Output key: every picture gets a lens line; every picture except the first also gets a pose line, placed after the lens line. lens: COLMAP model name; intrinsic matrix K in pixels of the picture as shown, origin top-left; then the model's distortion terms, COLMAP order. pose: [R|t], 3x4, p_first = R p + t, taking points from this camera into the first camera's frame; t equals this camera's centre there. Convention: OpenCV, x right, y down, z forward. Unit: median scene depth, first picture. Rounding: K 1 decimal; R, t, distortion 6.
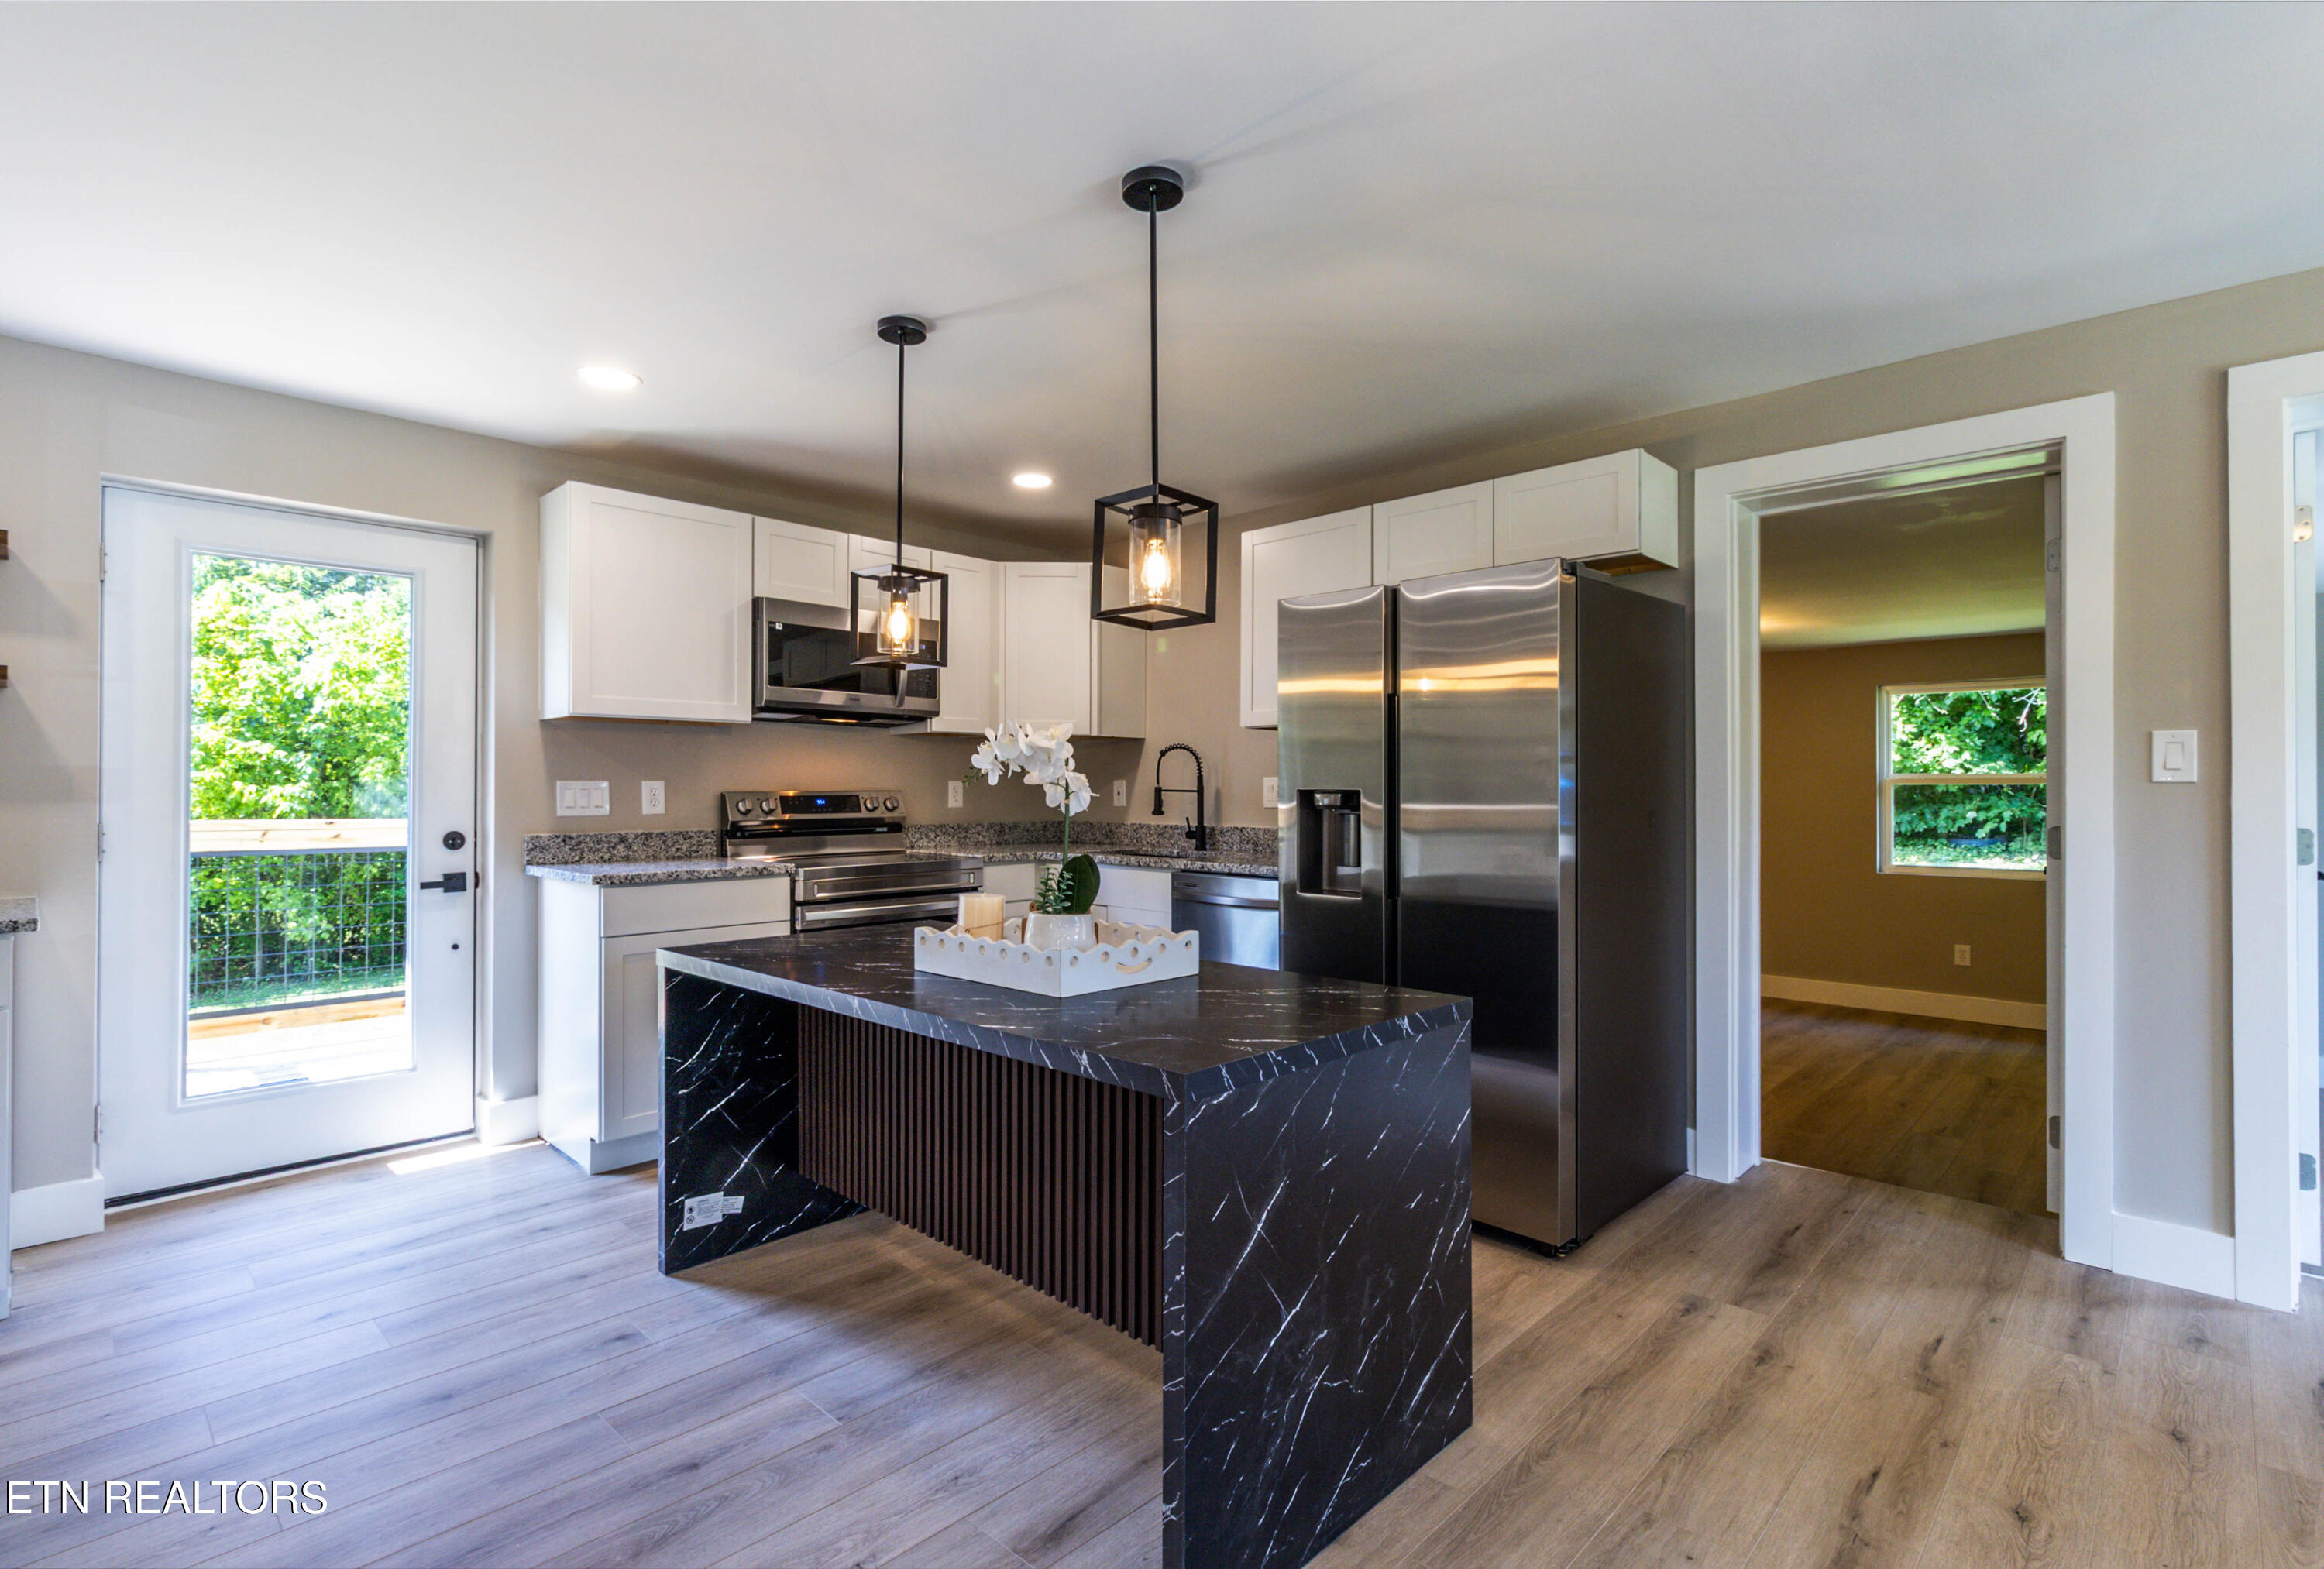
lens RADIAL K [[1106.4, 0, 1165.0], [0, 1106.4, 779.5], [0, 0, 1]] dist [-0.000362, 0.000172]
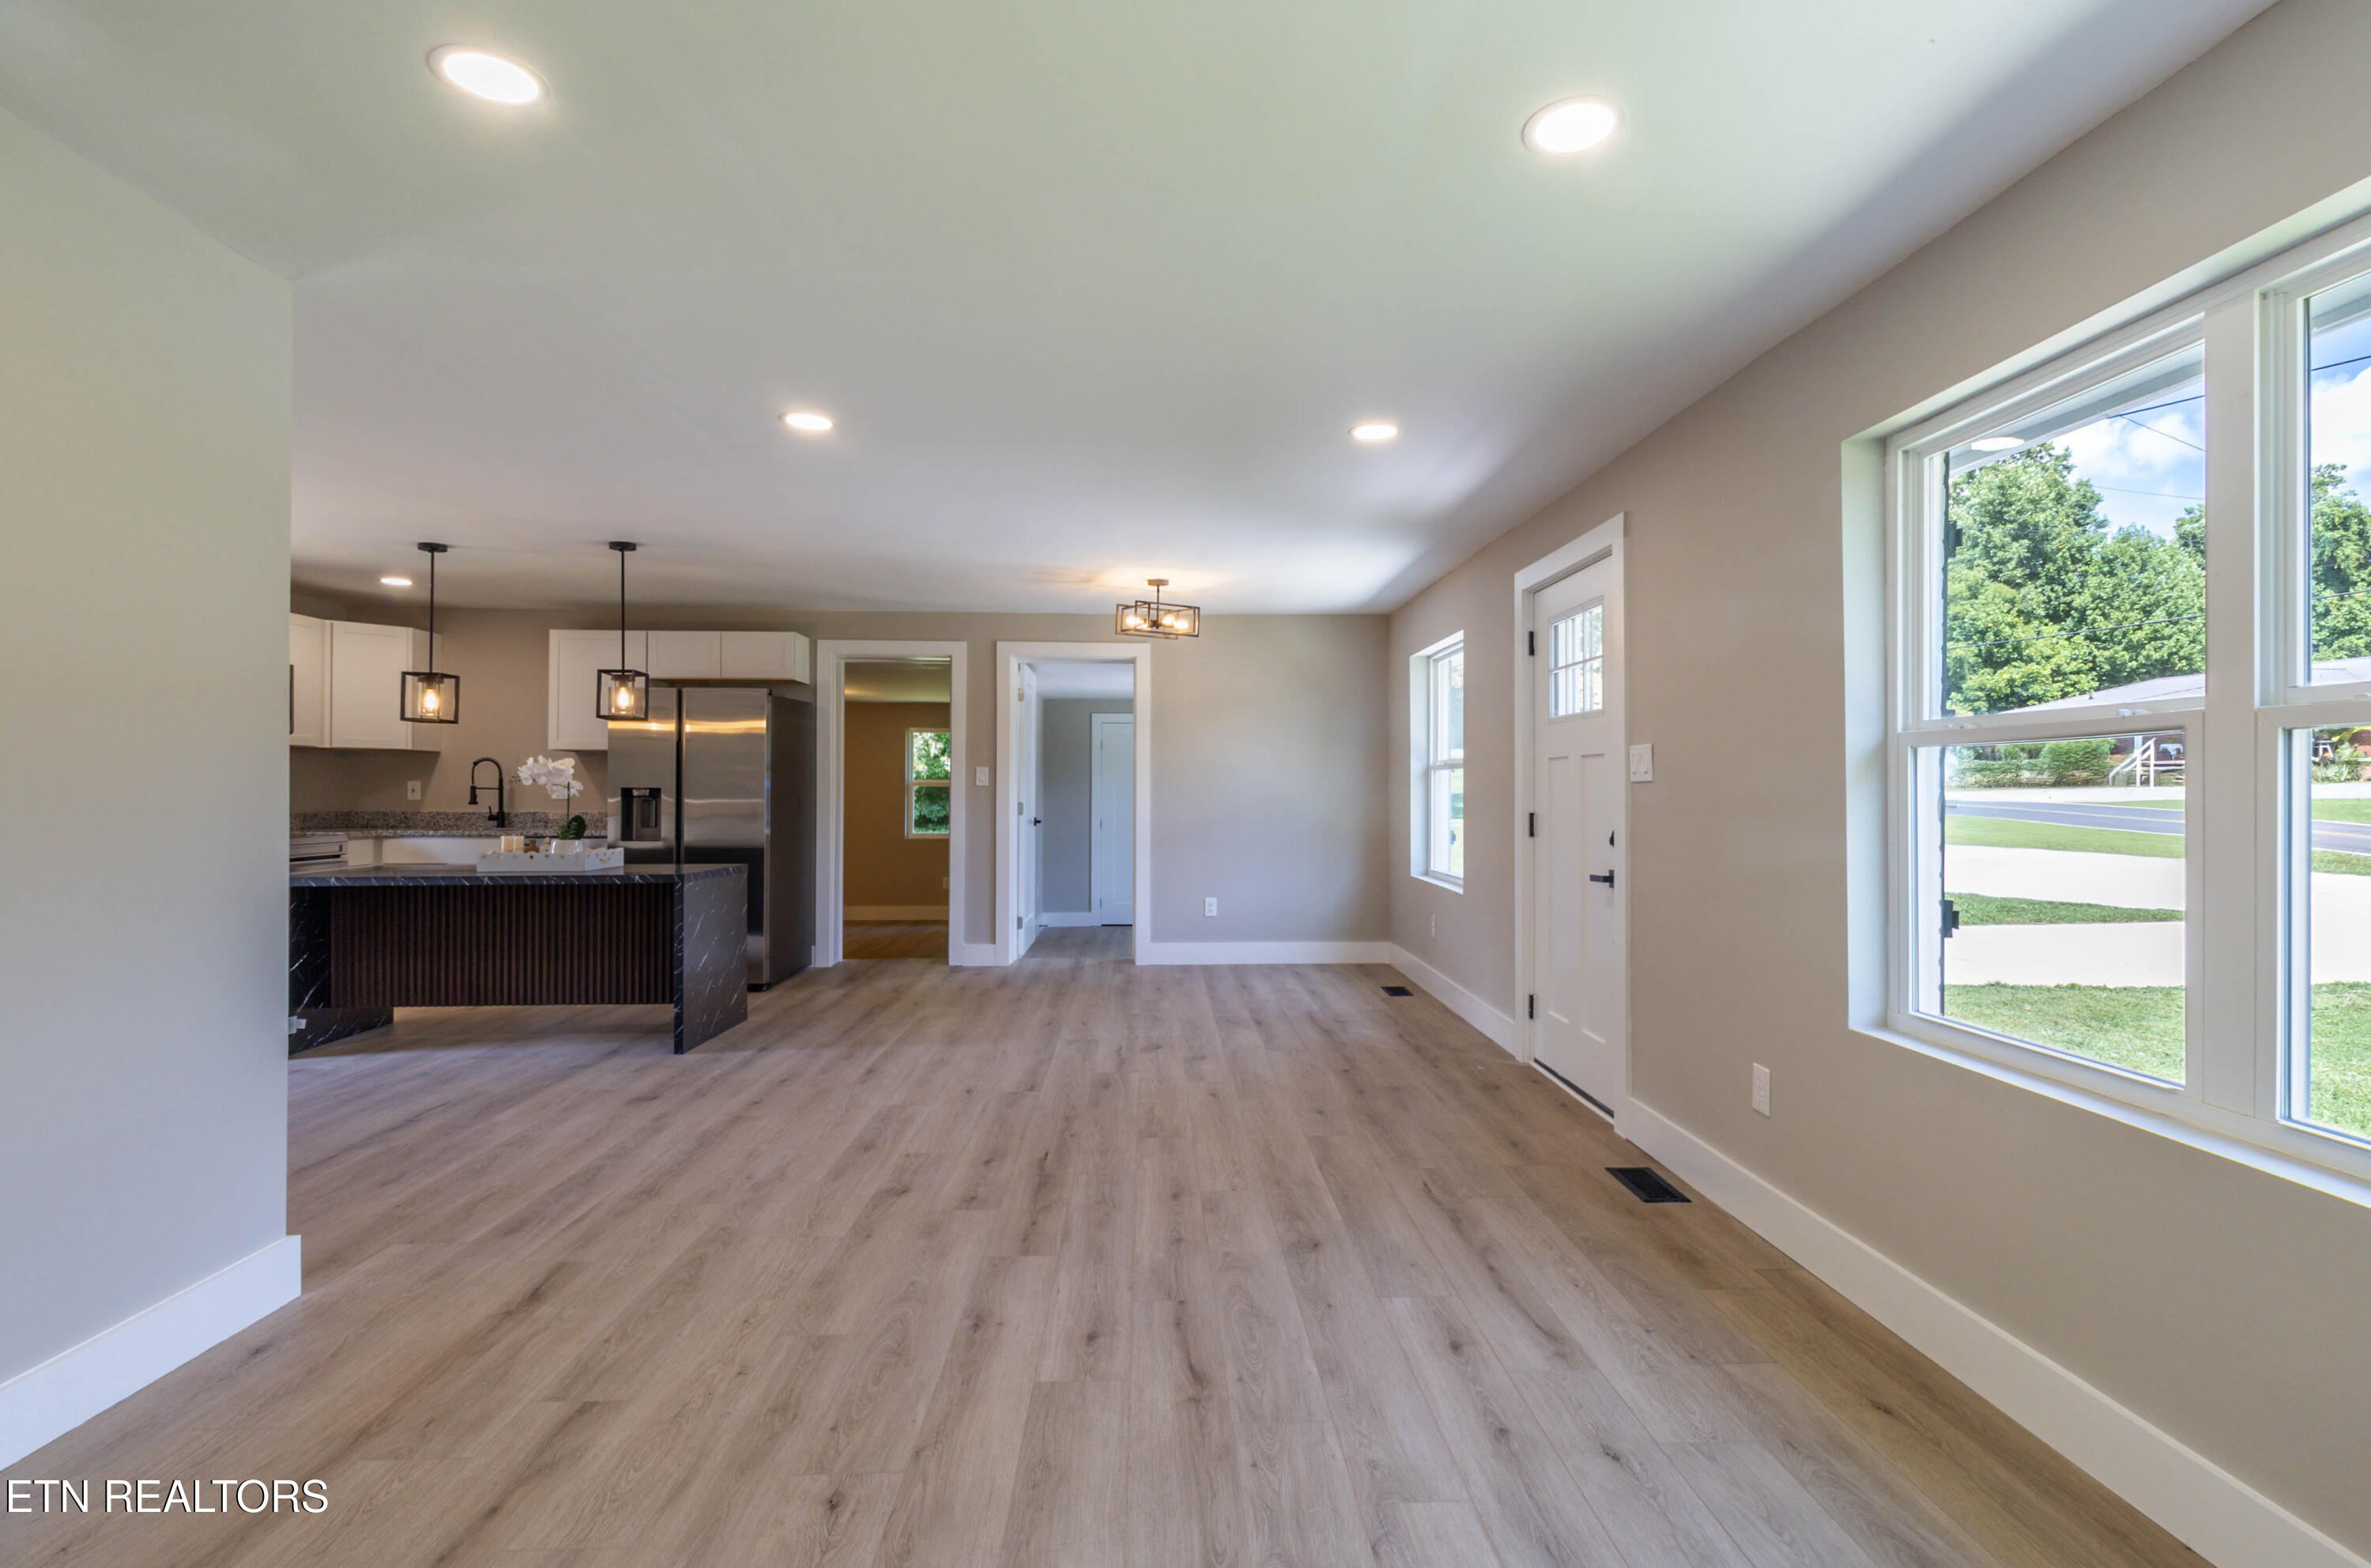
lens RADIAL K [[1114.0, 0, 1190.0], [0, 1114.0, 781.6], [0, 0, 1]] dist [-0.000370, 0.000106]
pose [[0.699649, 0.006659, 0.714456, -0.546963], [-0.008290, 0.999965, -0.001202, -0.006978], [-0.714439, -0.005082, 0.699679, -1.011706]]
